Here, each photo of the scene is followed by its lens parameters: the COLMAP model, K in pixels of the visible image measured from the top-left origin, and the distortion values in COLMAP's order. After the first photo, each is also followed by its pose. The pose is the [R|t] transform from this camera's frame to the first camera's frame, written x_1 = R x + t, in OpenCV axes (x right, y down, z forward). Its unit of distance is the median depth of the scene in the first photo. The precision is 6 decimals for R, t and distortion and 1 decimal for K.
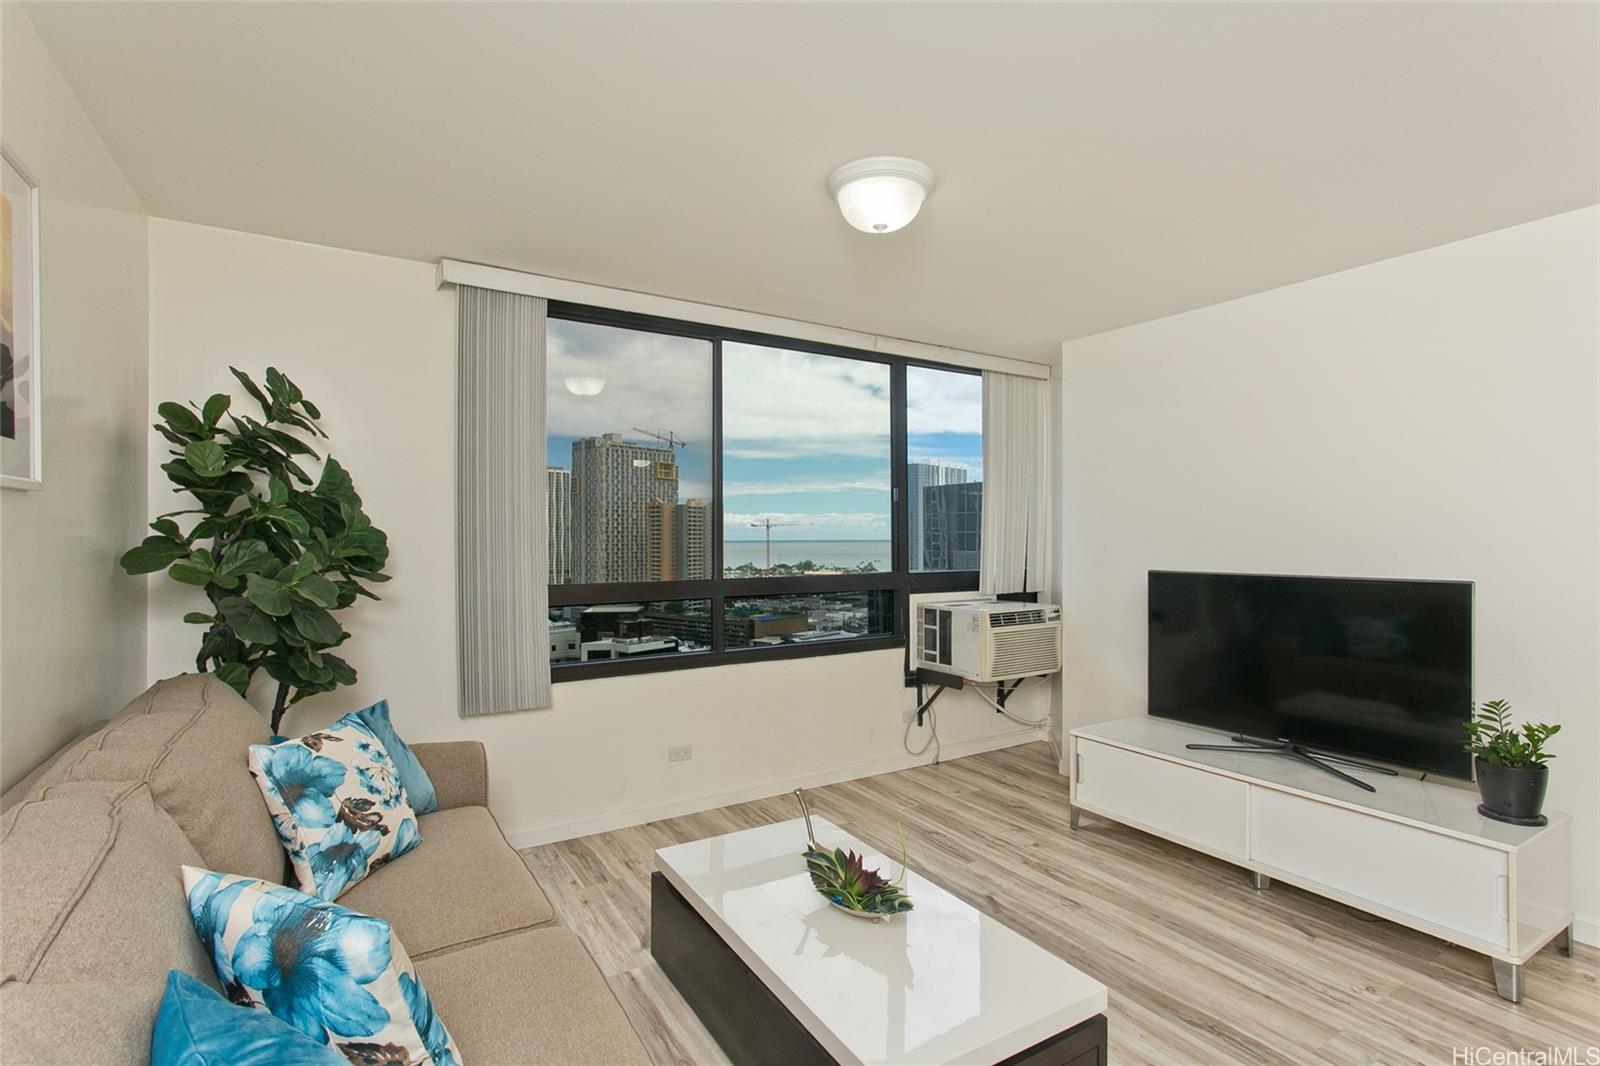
lens RADIAL K [[750.6, 0, 799.9], [0, 750.6, 542.3], [0, 0, 1]] dist [0.000455, 0.000477]
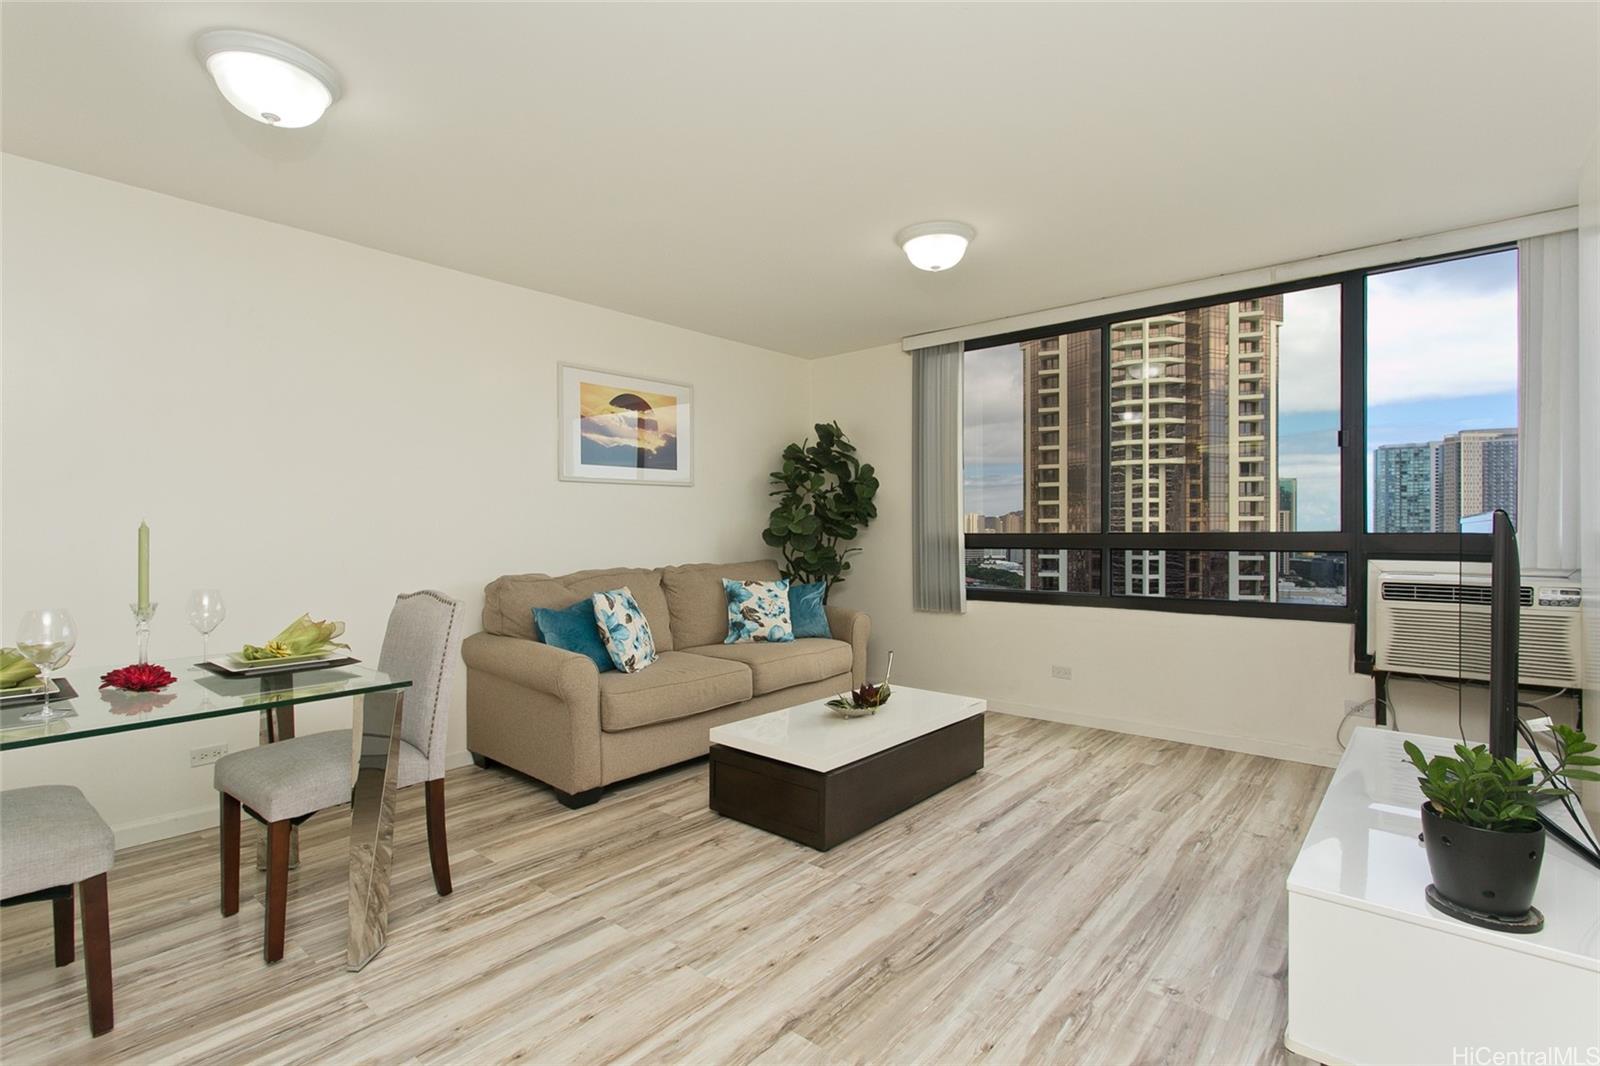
lens RADIAL K [[759.0, 0, 799.0], [0, 759.0, 524.5], [0, 0, 1]] dist [-0.006320, -0.000319]
pose [[0.305894, -0.004170, -0.952057, 0.990885], [-0.001973, 0.999985, -0.005014, 0.050047], [0.952064, 0.003412, 0.305881, 0.229483]]
